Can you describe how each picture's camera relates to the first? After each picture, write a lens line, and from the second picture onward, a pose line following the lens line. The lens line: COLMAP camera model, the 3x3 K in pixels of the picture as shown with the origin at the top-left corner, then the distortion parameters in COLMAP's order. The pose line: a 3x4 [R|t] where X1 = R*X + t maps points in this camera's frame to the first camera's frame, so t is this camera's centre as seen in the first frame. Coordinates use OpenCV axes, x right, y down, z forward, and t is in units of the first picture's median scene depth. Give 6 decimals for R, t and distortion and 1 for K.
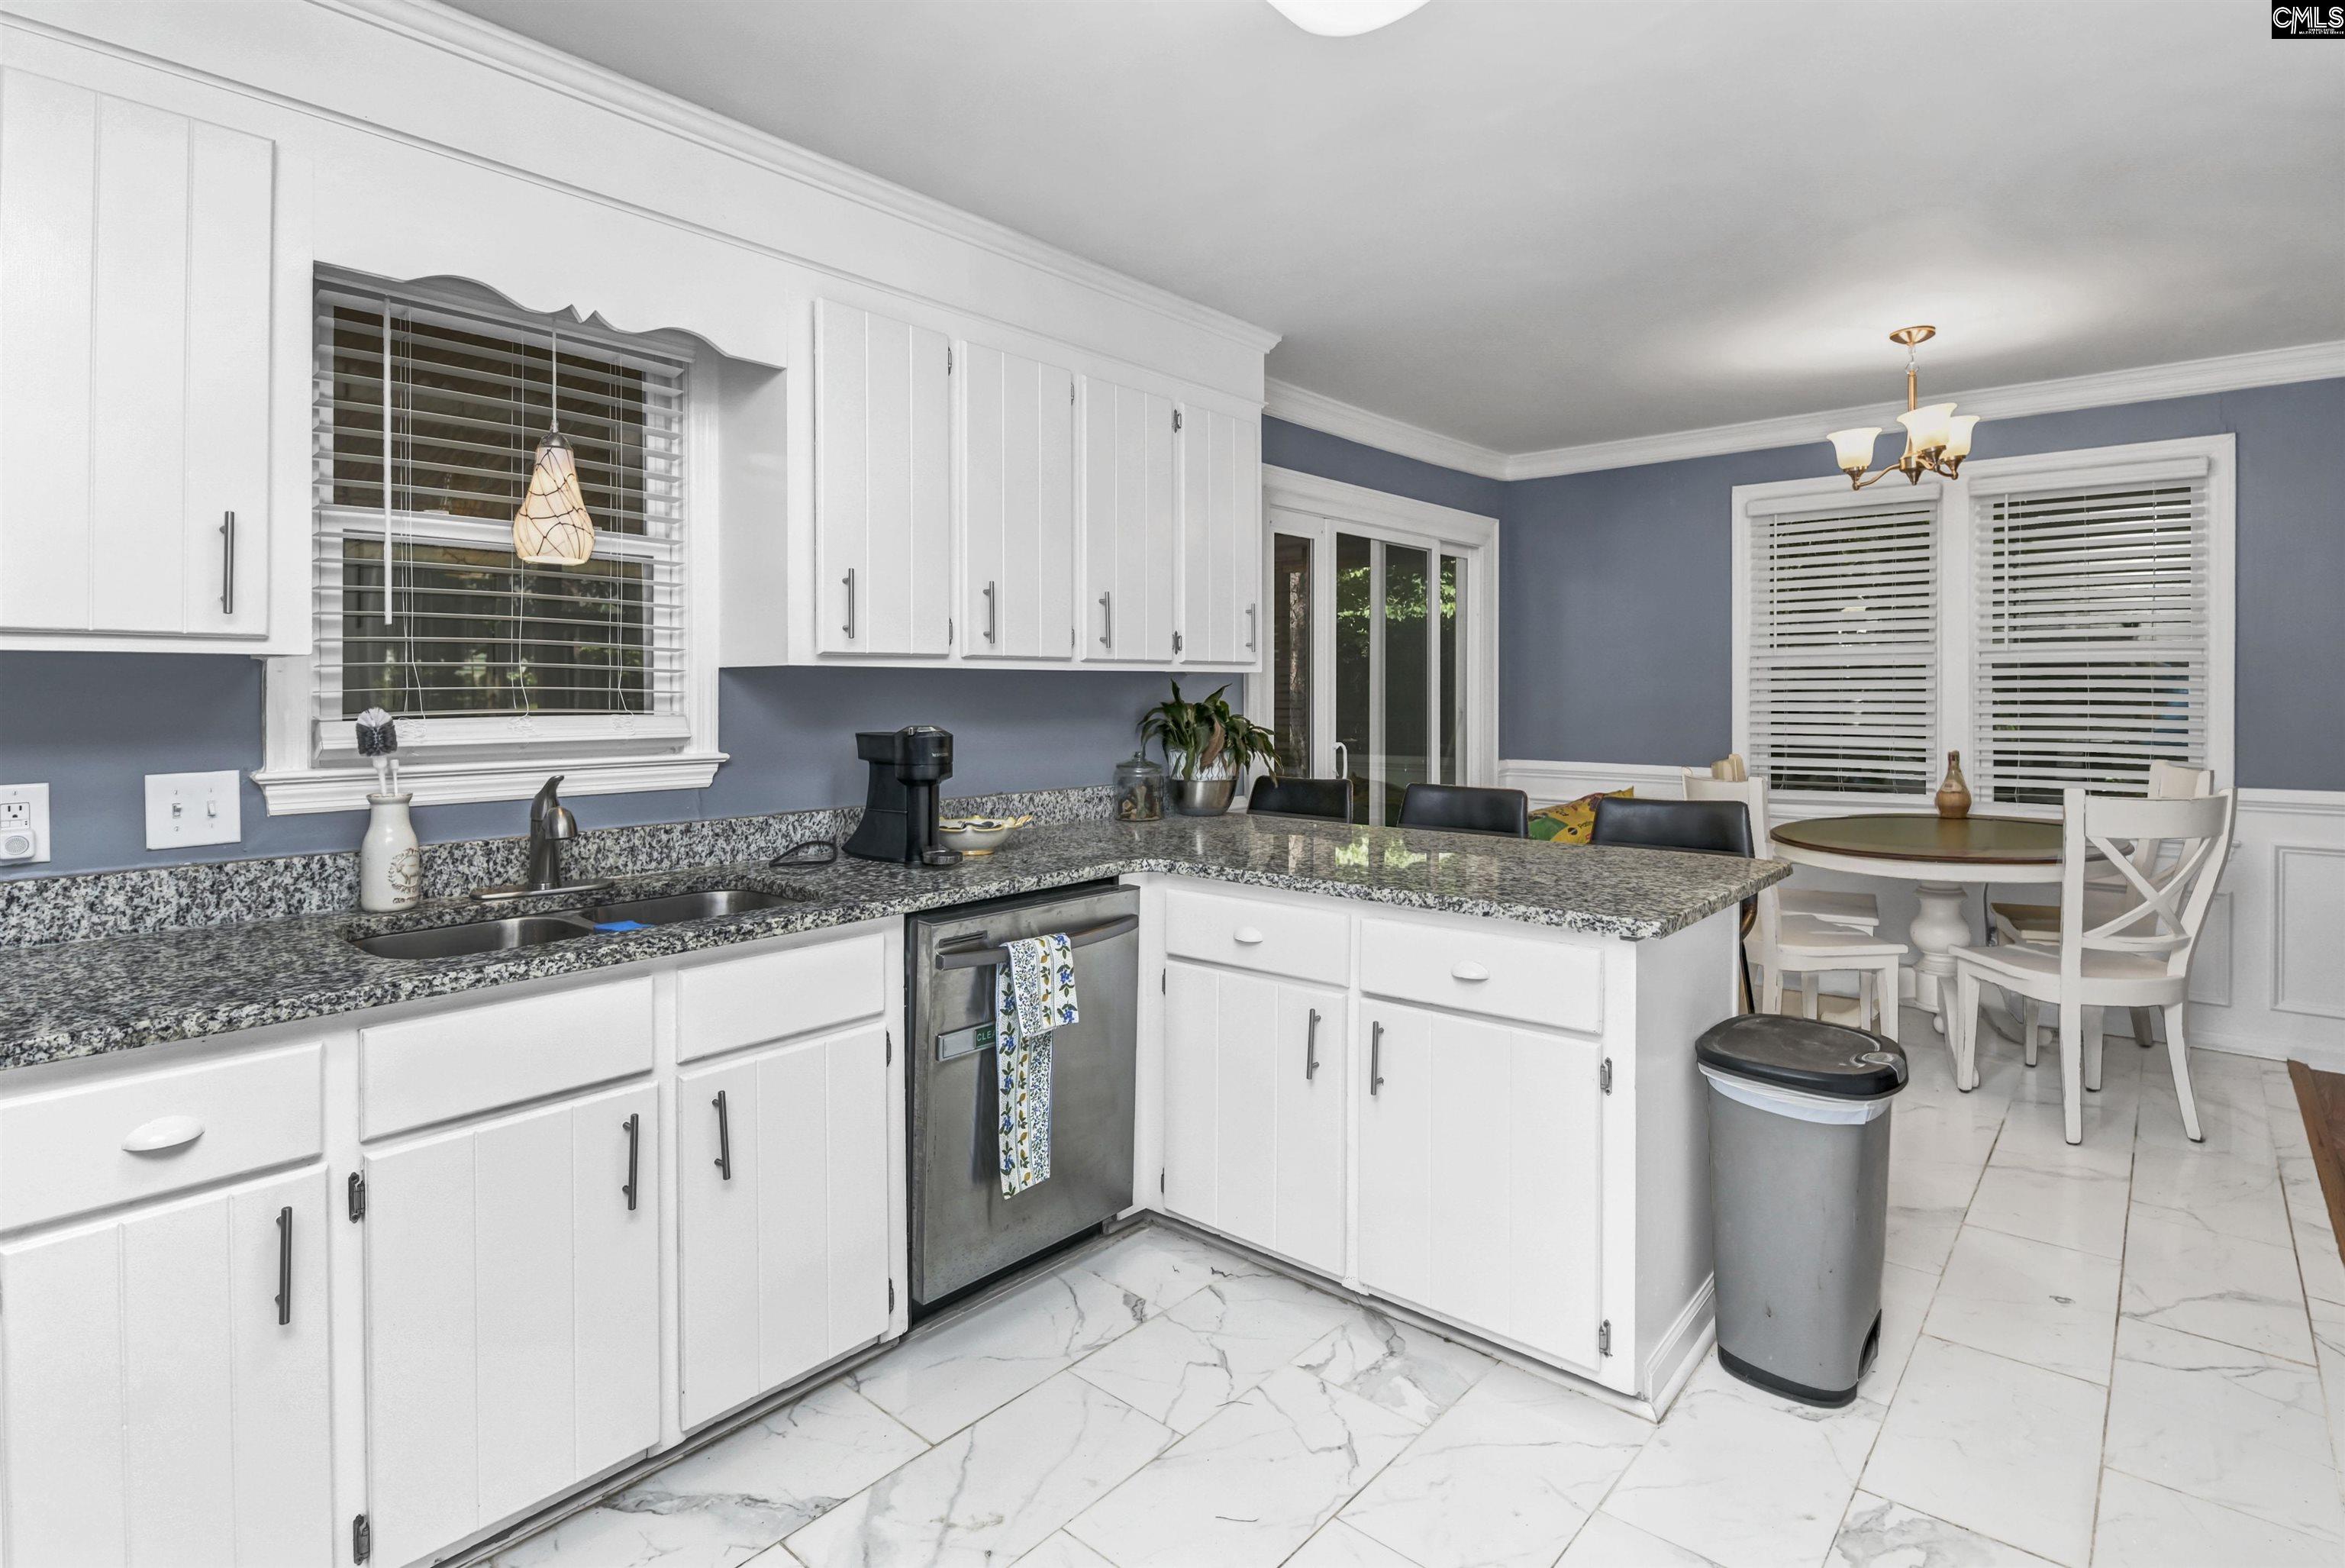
lens RADIAL K [[1171.3, 0, 1122.5], [0, 1171.3, 679.8], [0, 0, 1]] dist [-0.002117, -0.003787]
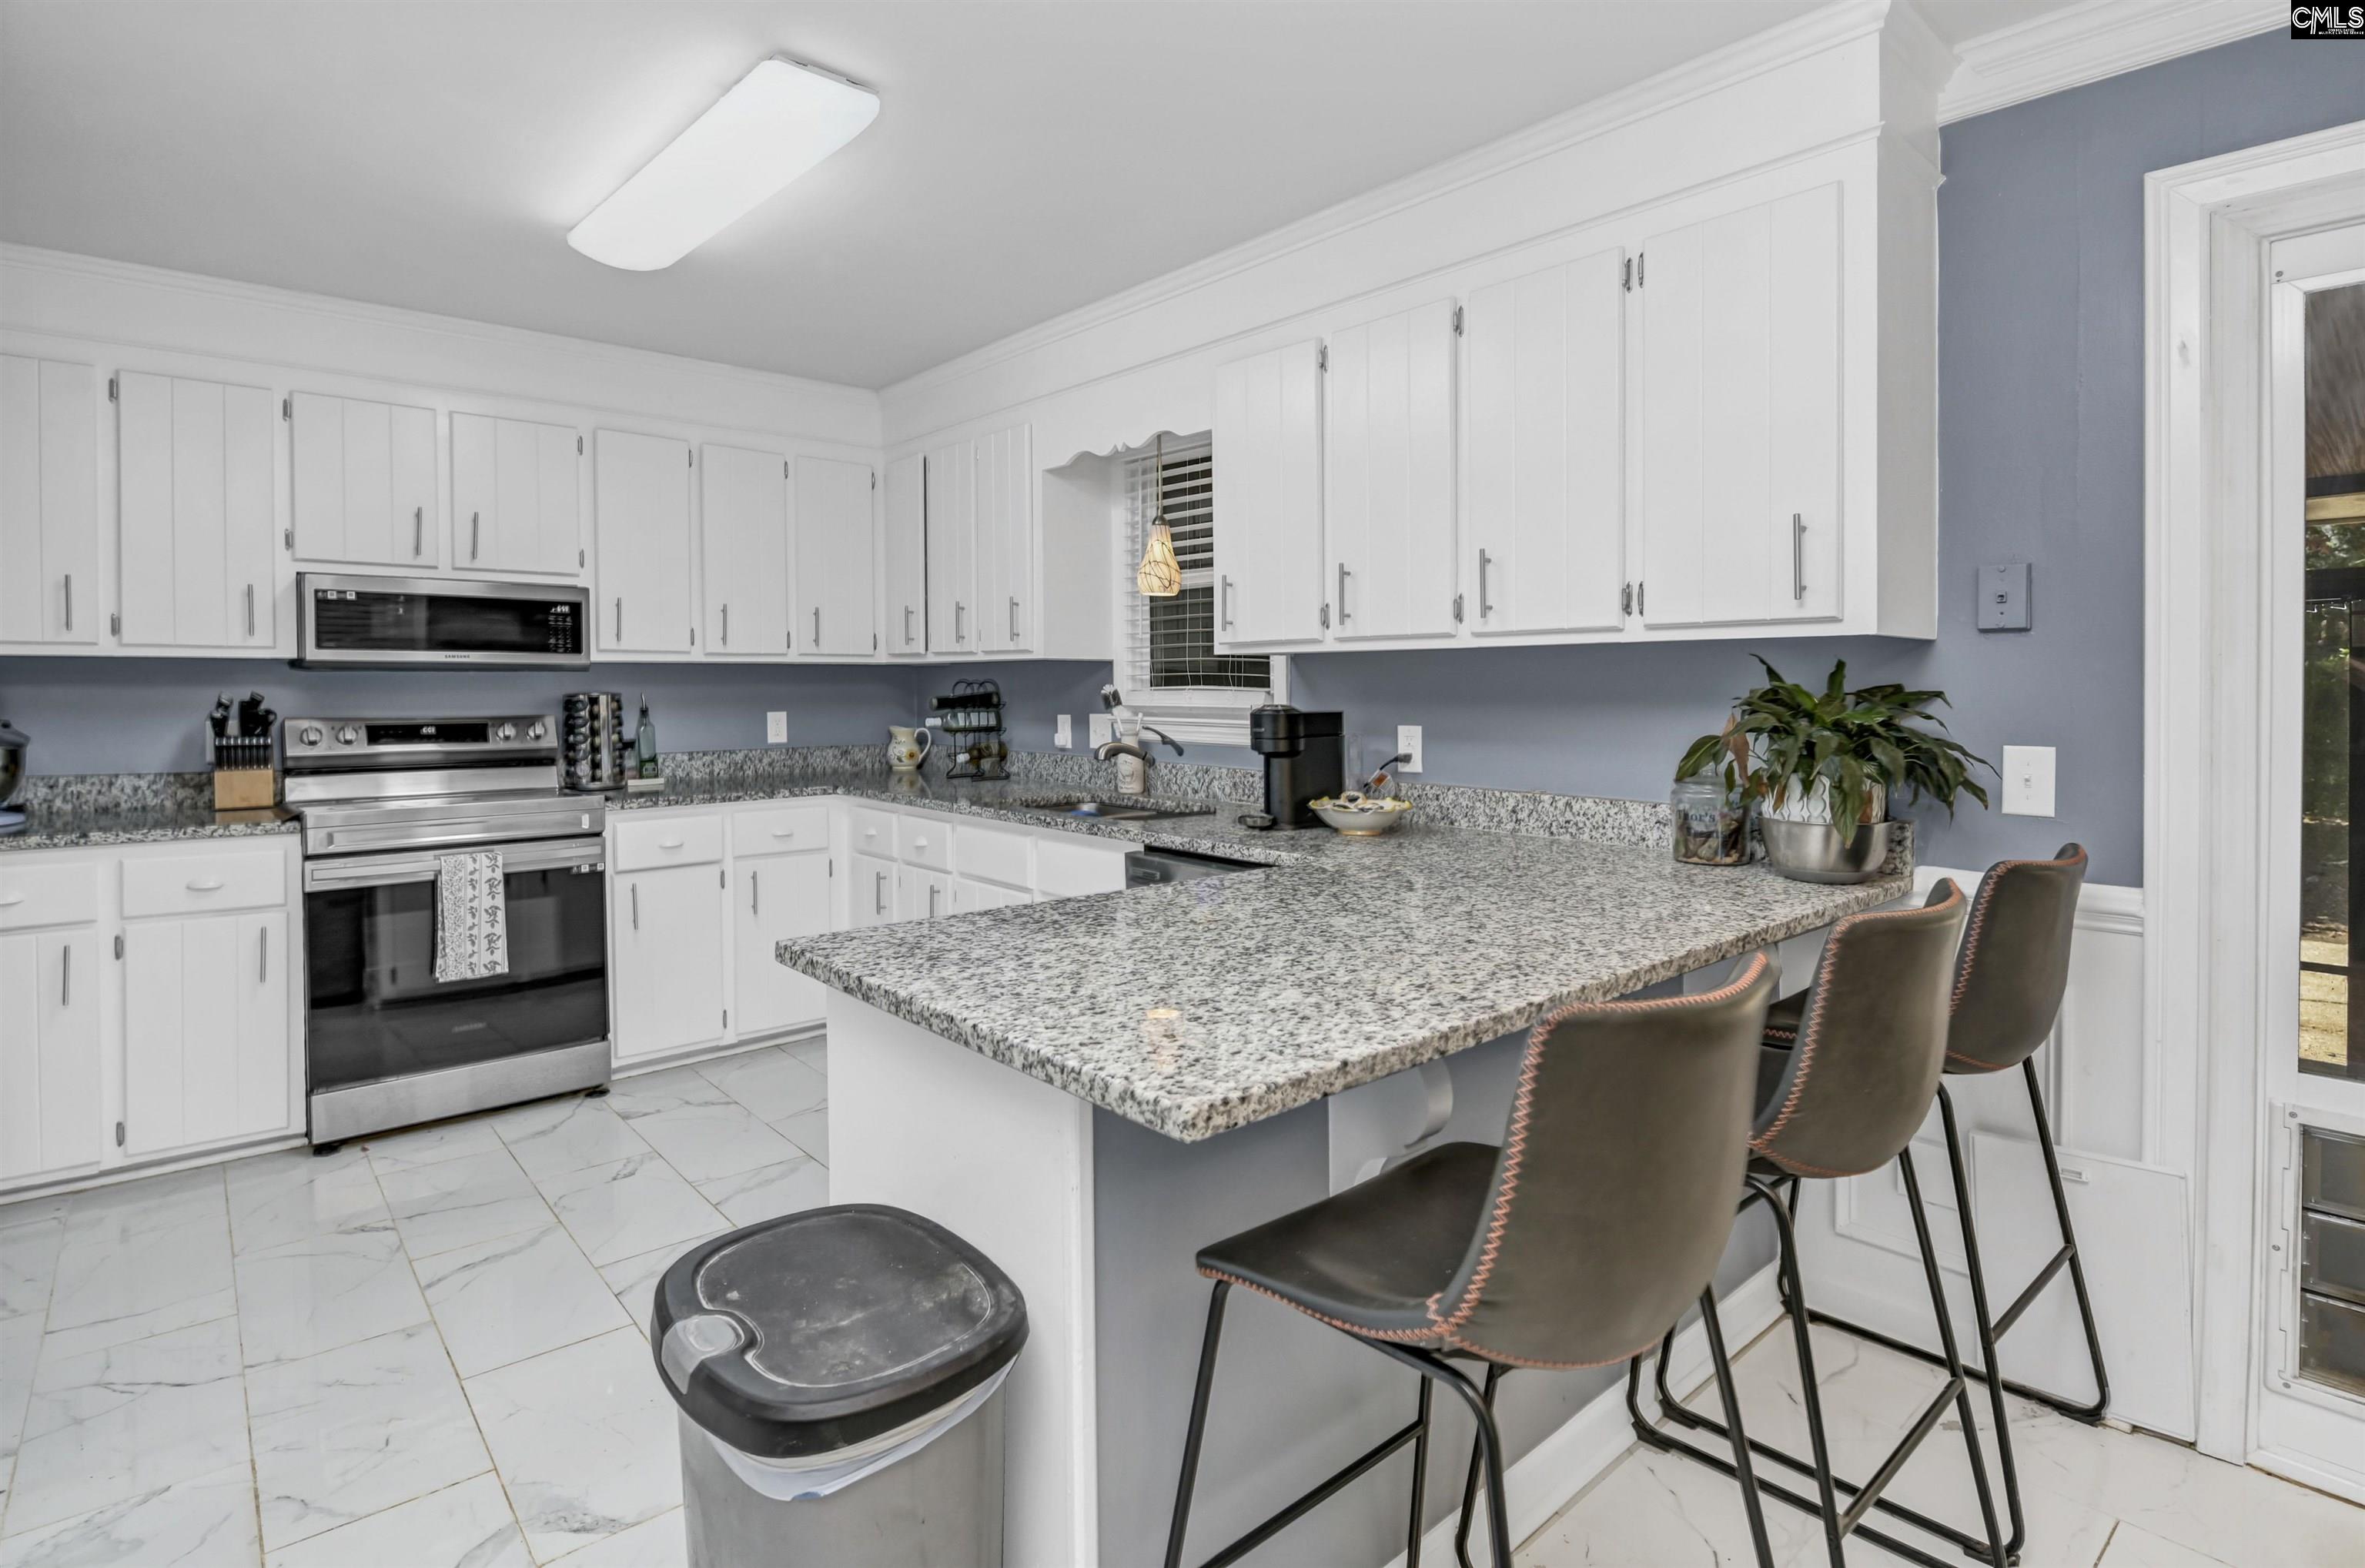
lens RADIAL K [[1181.2, 0, 1192.7], [0, 1181.2, 703.3], [0, 0, 1]] dist [-0.002117, -0.003787]
pose [[-0.125621, 0.014090, -0.991978, 0.695096], [0.006534, 0.999889, 0.013375, 0.016499], [0.992057, -0.004802, -0.125699, 0.763786]]
